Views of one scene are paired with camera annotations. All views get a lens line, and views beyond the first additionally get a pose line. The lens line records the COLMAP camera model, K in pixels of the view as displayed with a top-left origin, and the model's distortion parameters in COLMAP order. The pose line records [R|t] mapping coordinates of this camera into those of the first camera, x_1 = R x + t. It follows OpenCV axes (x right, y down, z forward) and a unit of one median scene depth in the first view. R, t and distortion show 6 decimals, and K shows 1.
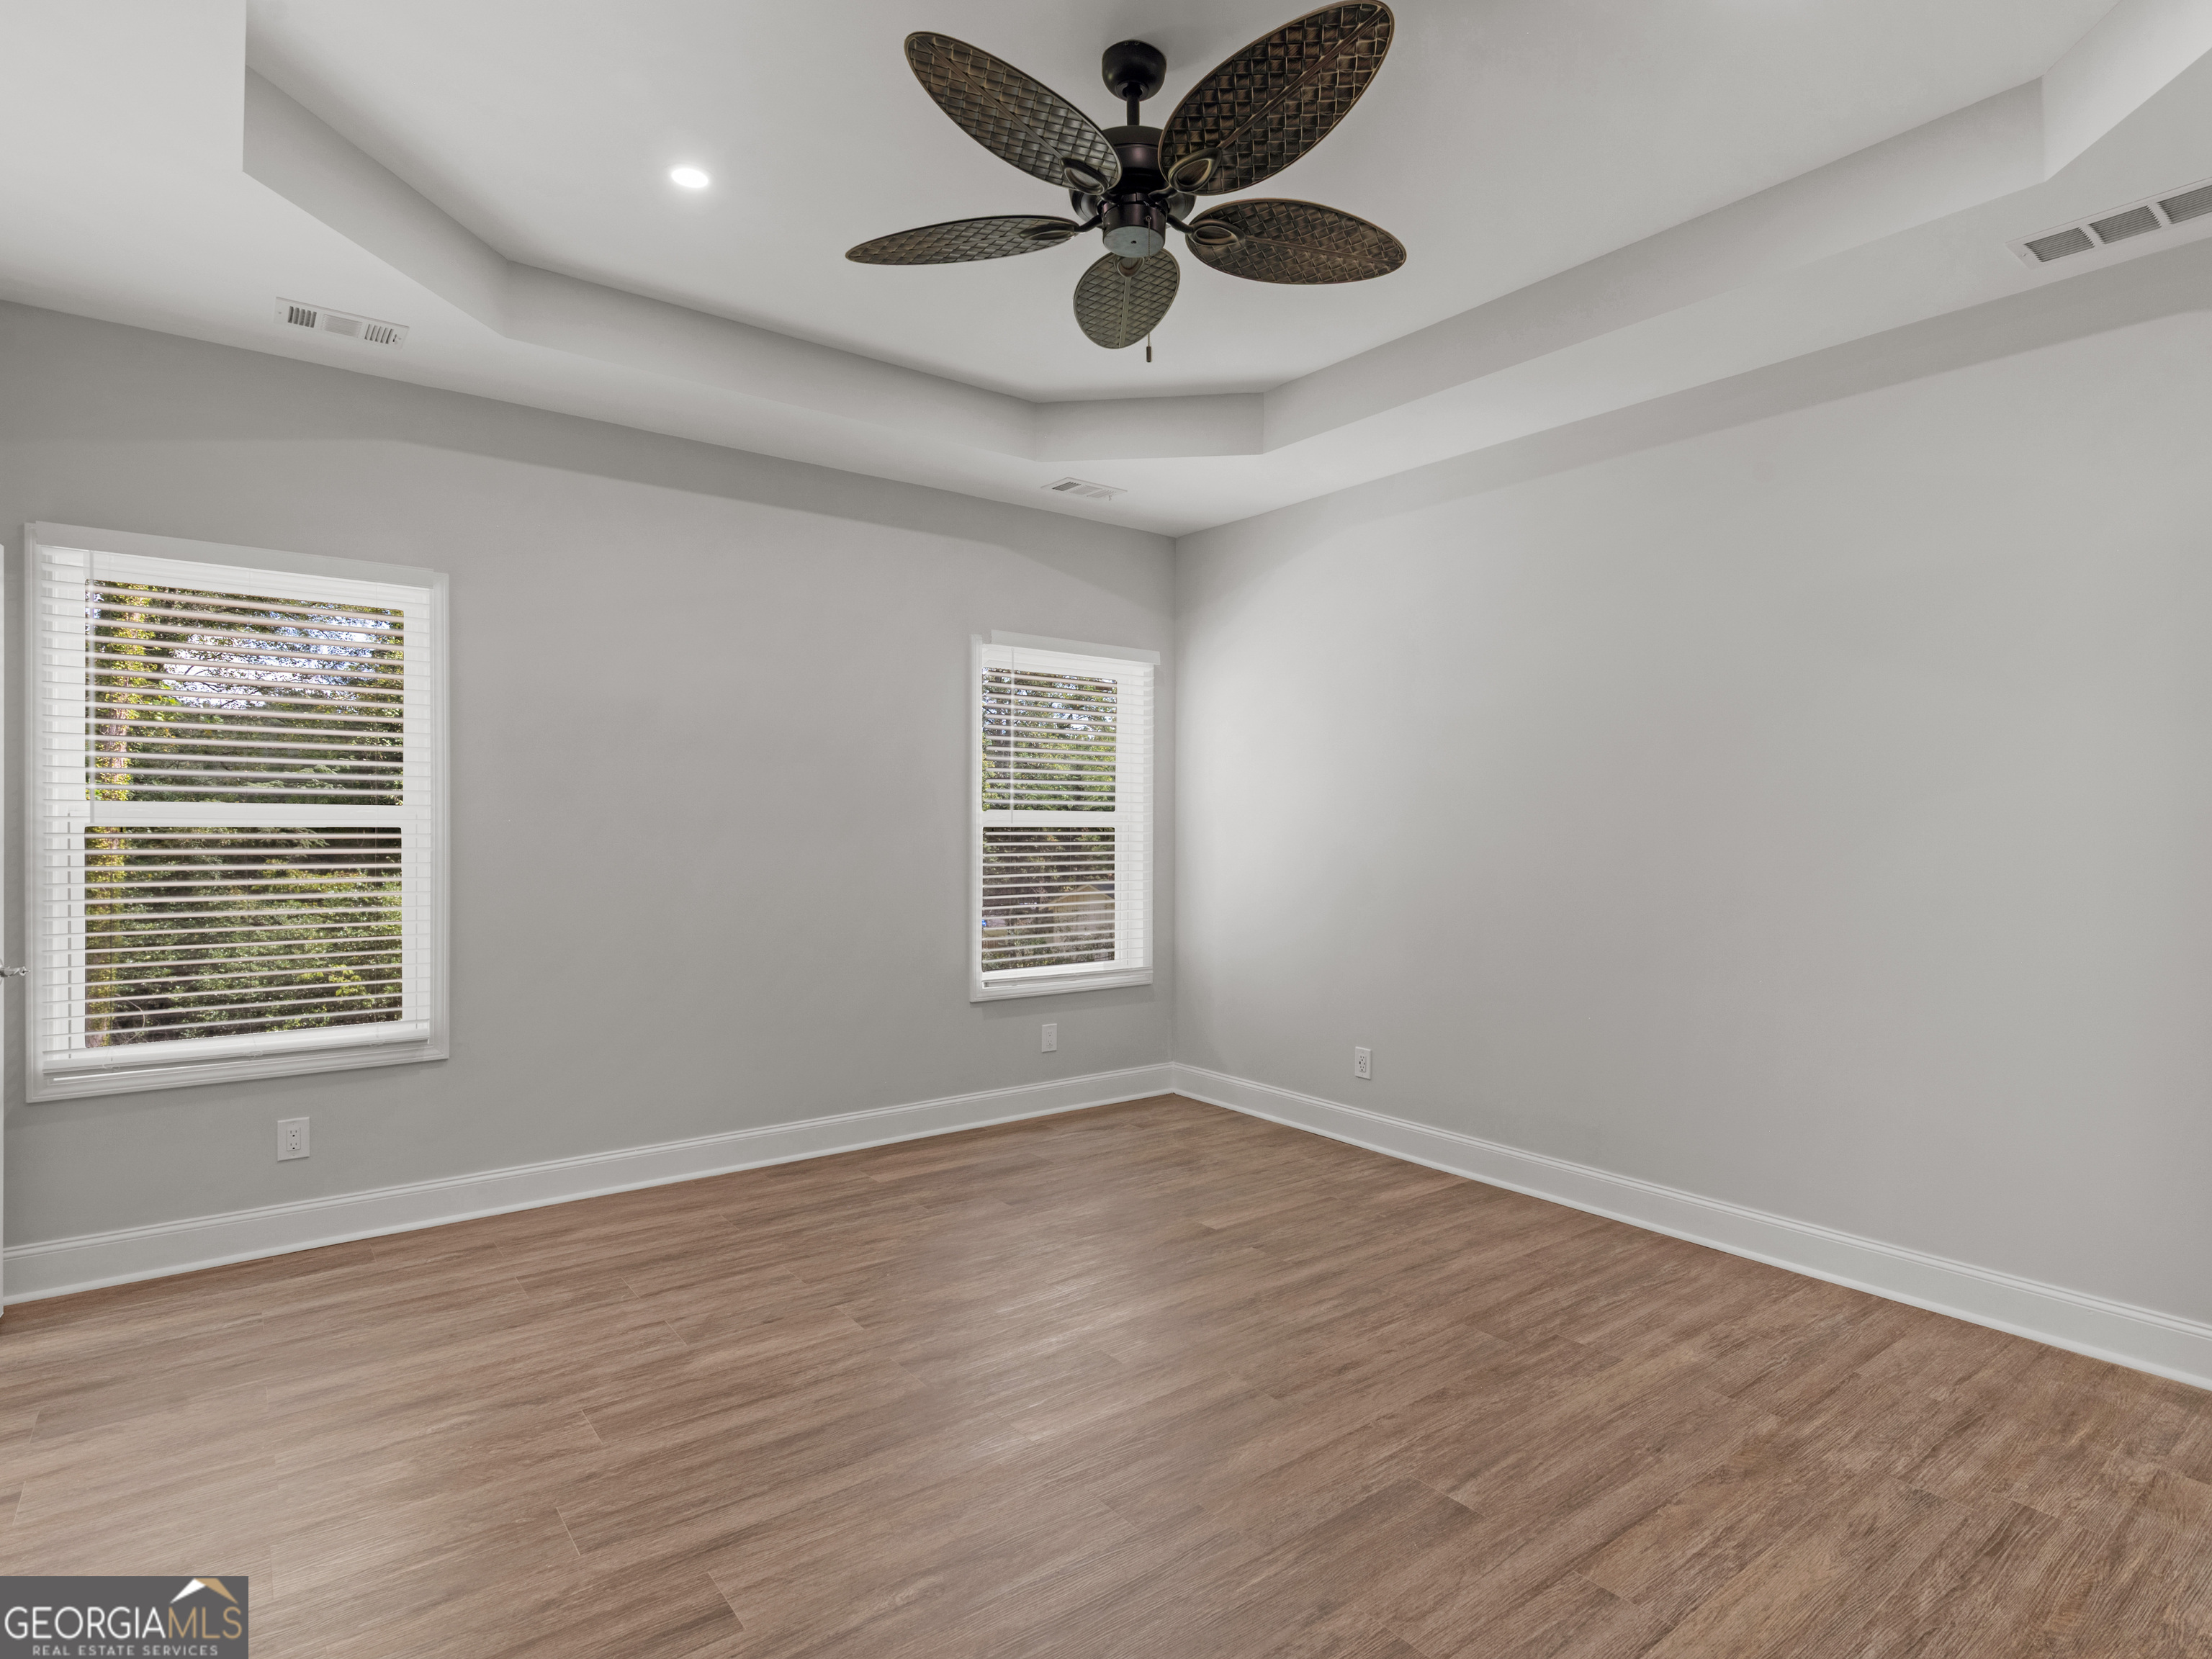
lens RADIAL K [[1139.5, 0, 1151.6], [0, 1139.5, 836.5], [0, 0, 1]] dist [0.002271, -0.001425]
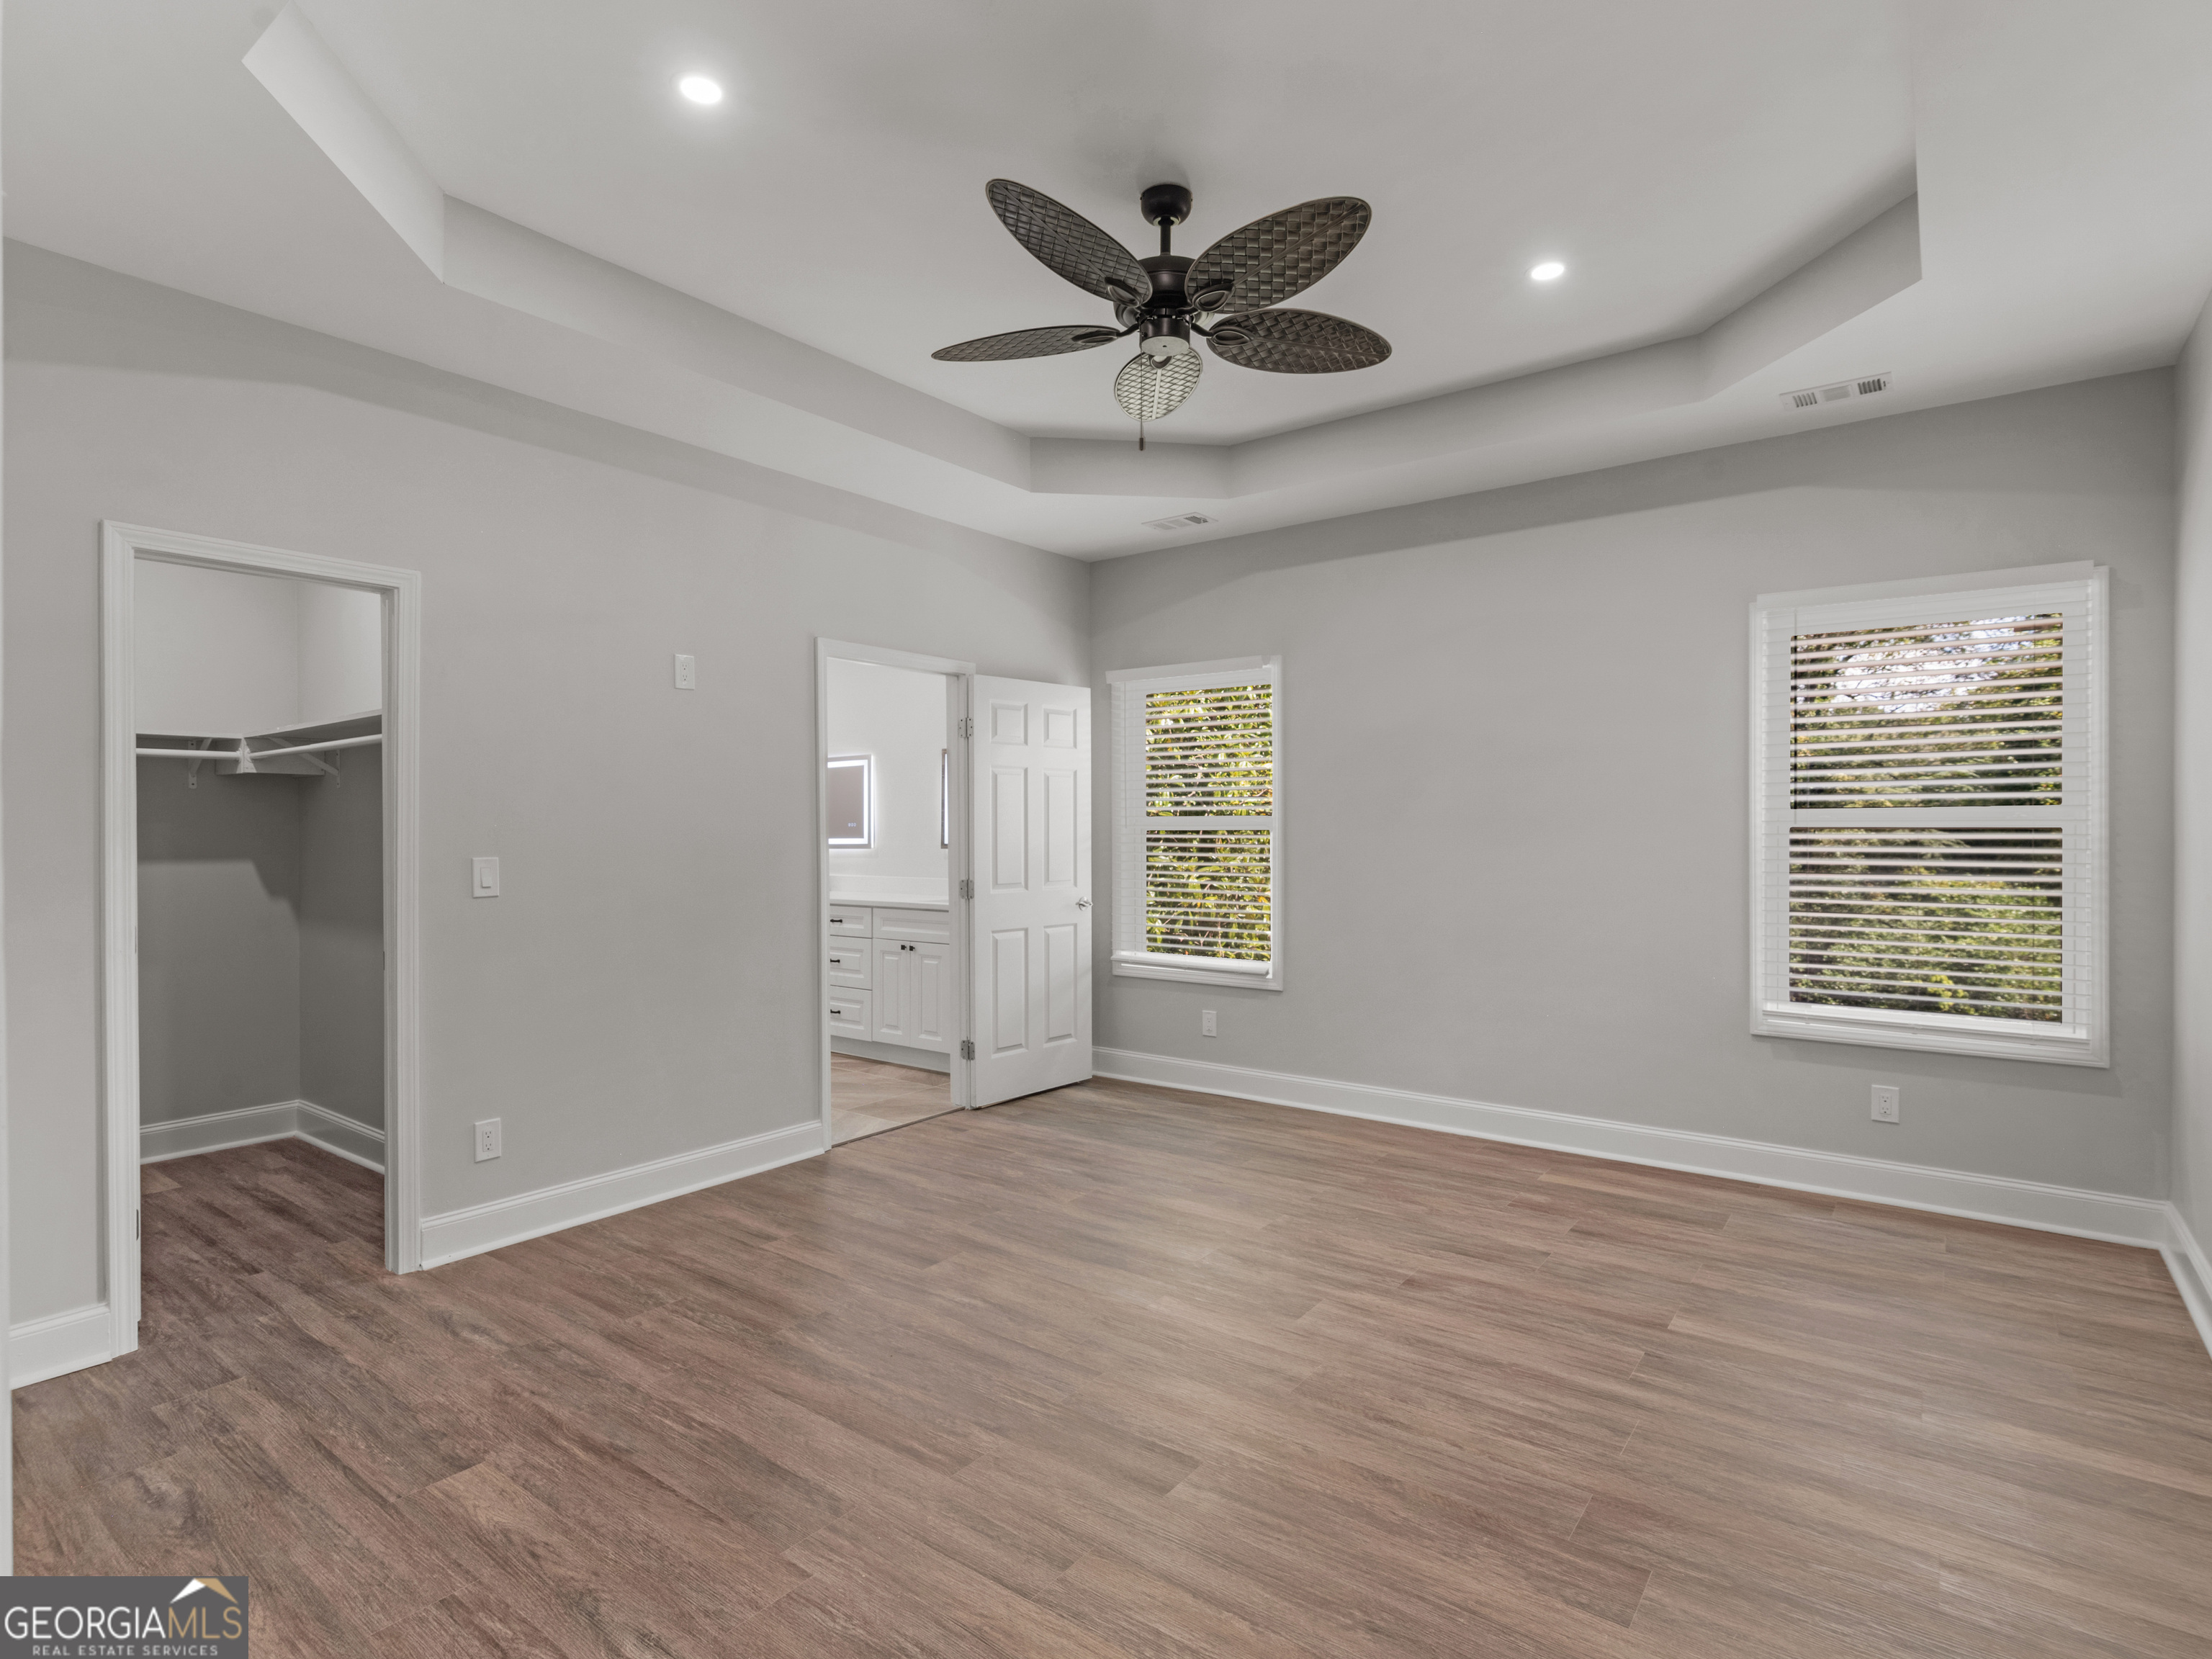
lens RADIAL K [[1139.5, 0, 1065.0], [0, 1139.5, 835.4], [0, 0, 1]] dist [0.002271, -0.001425]
pose [[0.242704, 0.002948, -0.970096, 0.906485], [-0.004534, 0.999988, 0.001904, -0.007385], [0.970090, 0.003936, 0.242714, 0.472314]]
